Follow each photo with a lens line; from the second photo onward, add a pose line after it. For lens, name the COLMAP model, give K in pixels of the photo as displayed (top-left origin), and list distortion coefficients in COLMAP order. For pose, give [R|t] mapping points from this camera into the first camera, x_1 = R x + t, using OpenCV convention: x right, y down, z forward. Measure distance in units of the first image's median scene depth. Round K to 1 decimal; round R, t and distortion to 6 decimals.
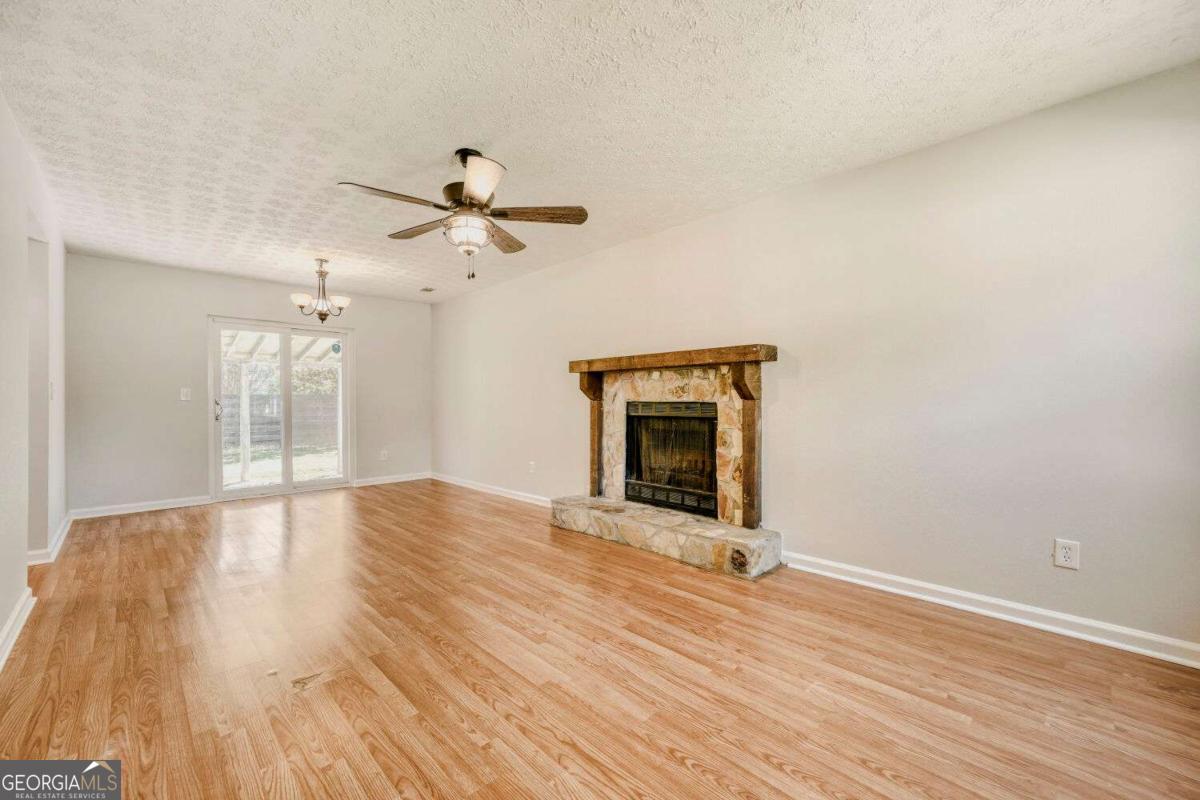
lens RADIAL K [[481.8, 0, 591.2], [0, 481.8, 402.2], [0, 0, 1]] dist [0.001353, 0.000758]
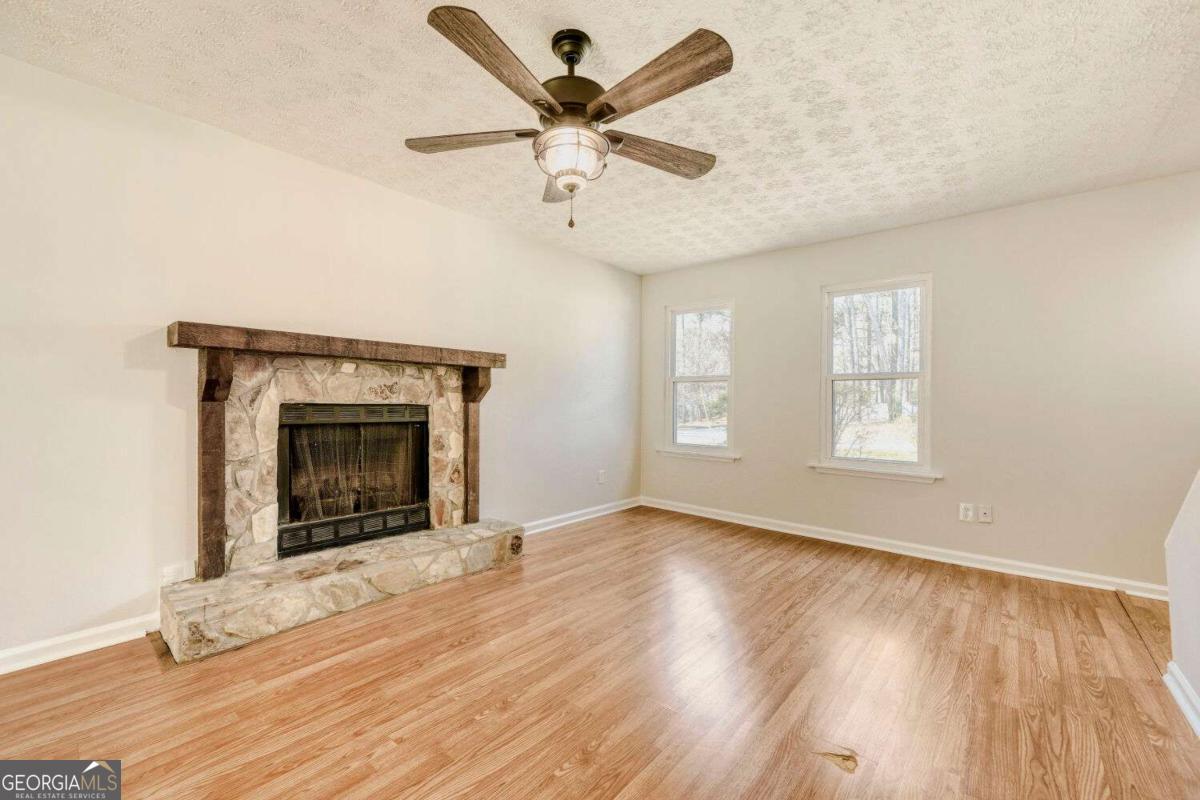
lens RADIAL K [[481.8, 0, 591.2], [0, 481.8, 402.2], [0, 0, 1]] dist [0.001353, 0.000758]
pose [[-0.077706, 0.001603, 0.996975, -0.699312], [-0.007301, 0.999971, -0.002176, -0.004882], [-0.996950, -0.007448, -0.077692, 0.760953]]
